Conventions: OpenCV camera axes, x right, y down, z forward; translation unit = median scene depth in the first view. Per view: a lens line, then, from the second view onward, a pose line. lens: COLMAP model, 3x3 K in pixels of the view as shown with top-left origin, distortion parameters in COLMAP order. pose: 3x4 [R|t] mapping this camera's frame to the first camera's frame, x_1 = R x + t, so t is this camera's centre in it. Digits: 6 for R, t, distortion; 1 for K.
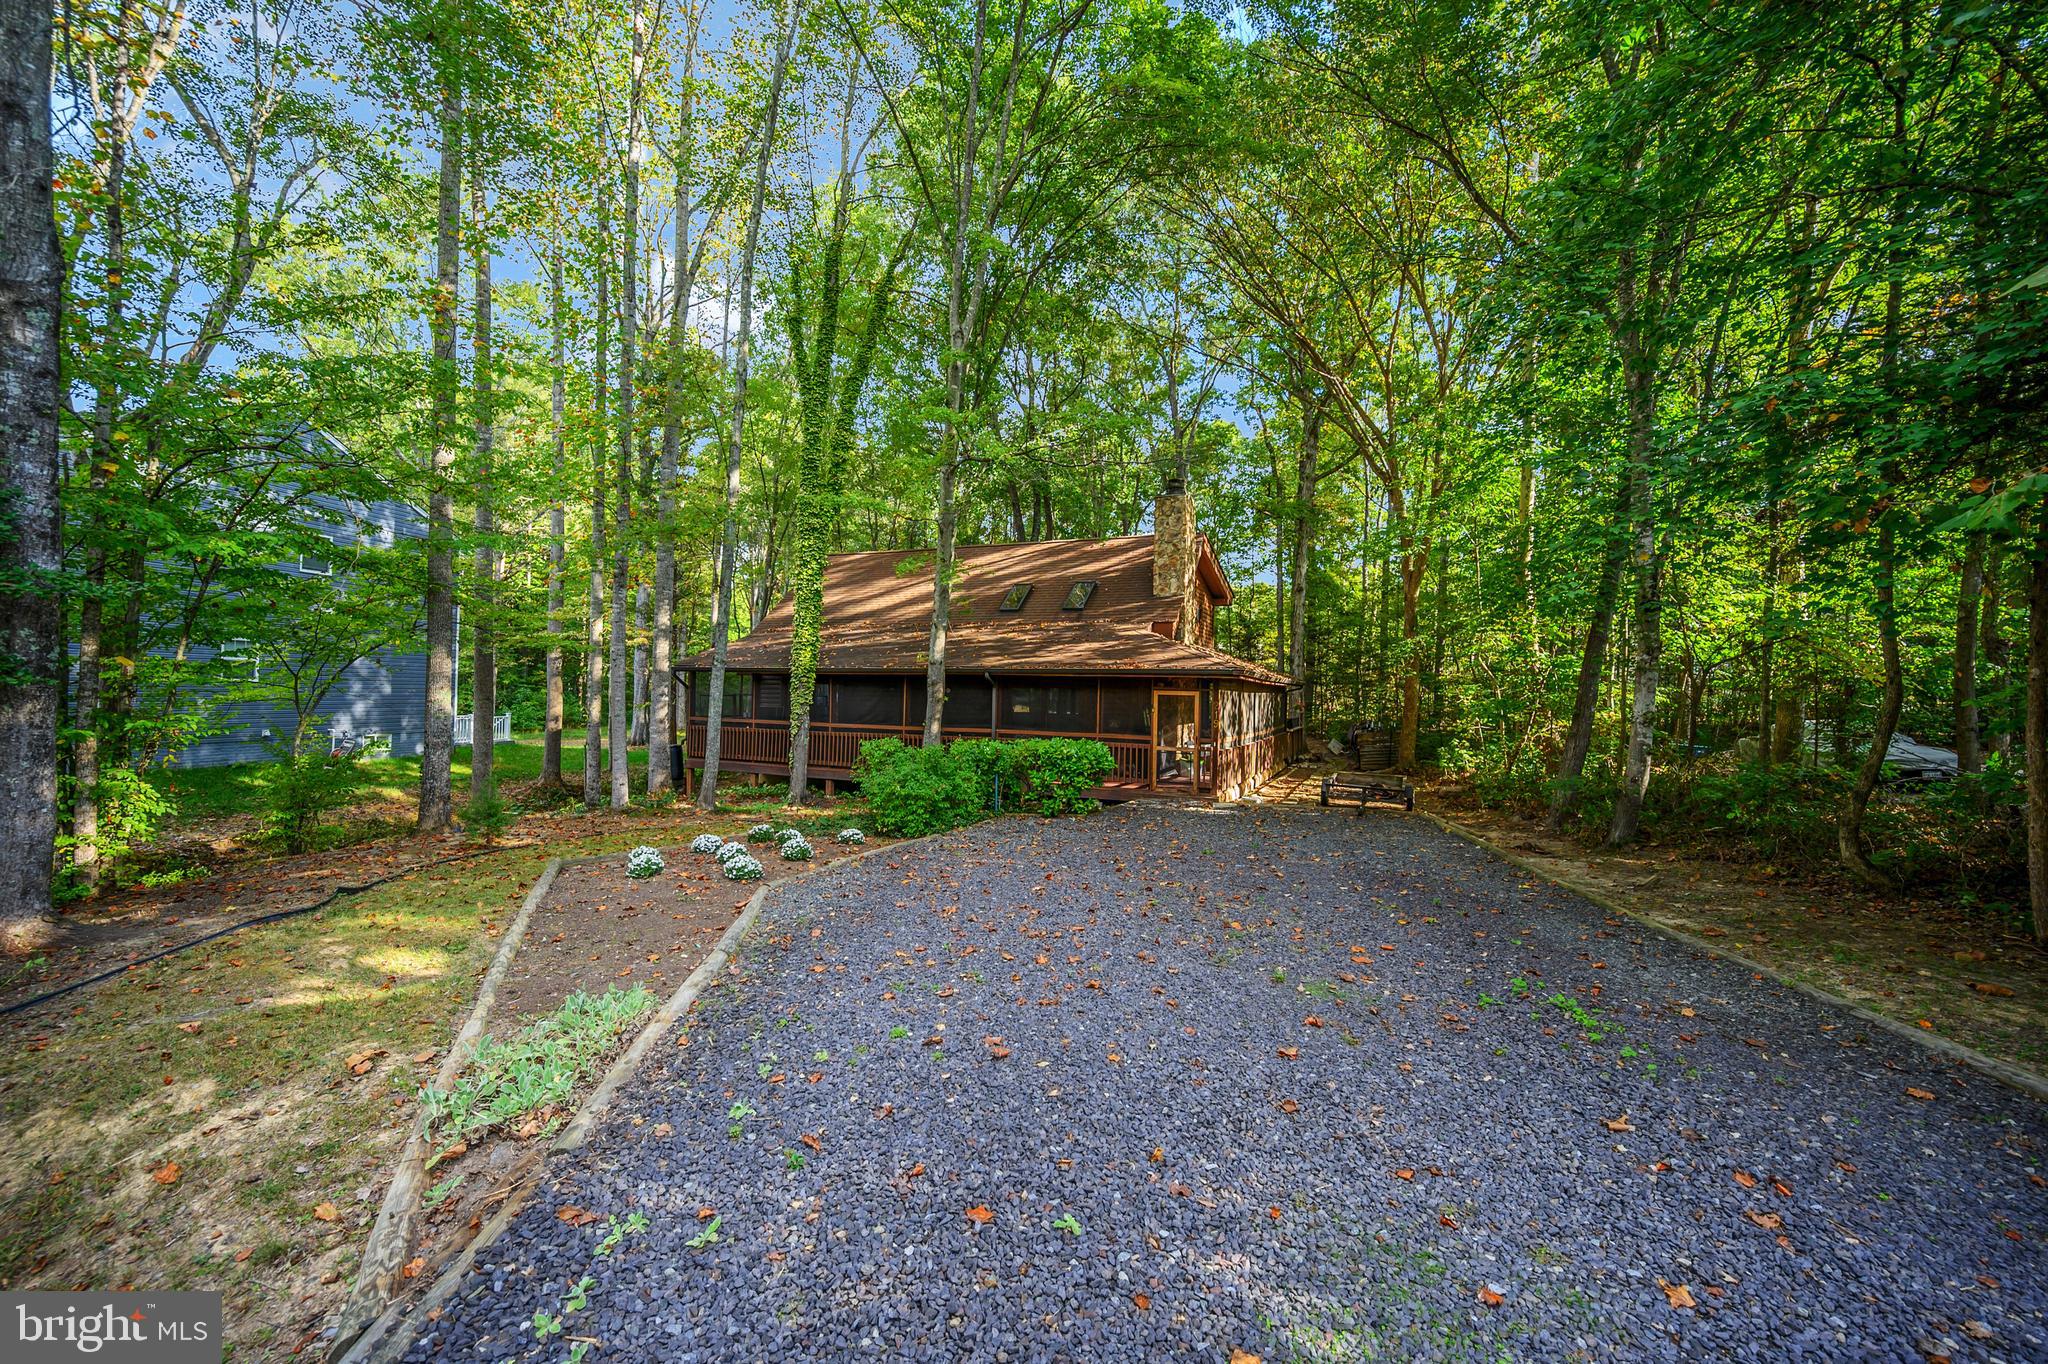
lens RADIAL K [[815.2, 0, 1007.0], [0, 815.2, 671.1], [0, 0, 1]] dist [-0.004488, -0.000117]
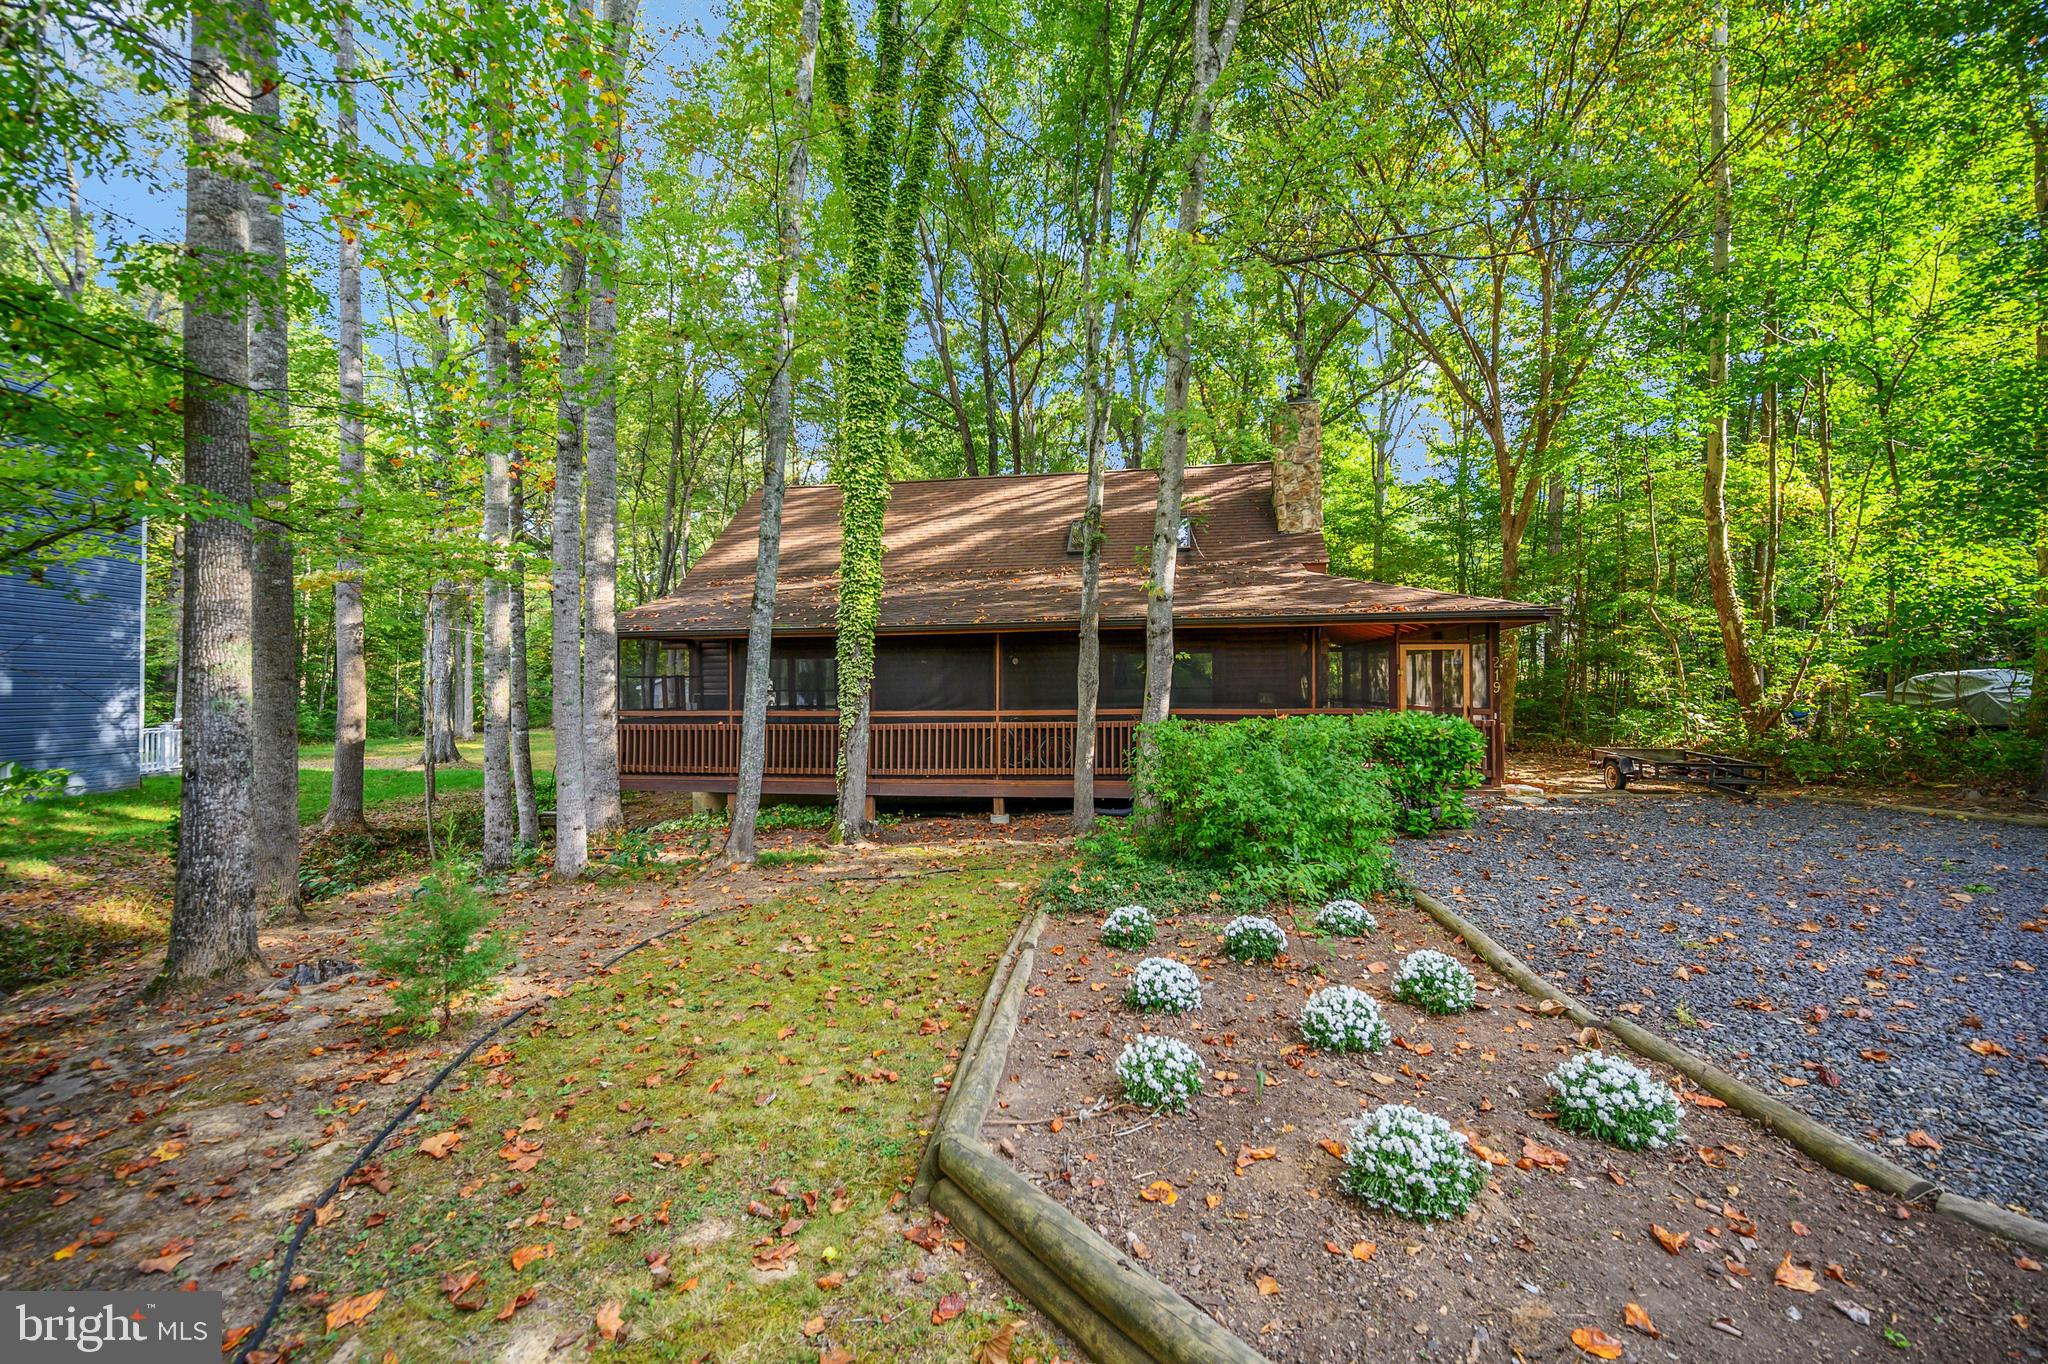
lens RADIAL K [[815.2, 0, 1003.6], [0, 815.2, 678.7], [0, 0, 1]] dist [-0.004488, -0.000117]
pose [[0.965997, -0.022825, 0.257544, -0.296201], [0.019089, 0.999673, 0.016996, 0.029180], [-0.257848, -0.011502, 0.966117, 0.348109]]
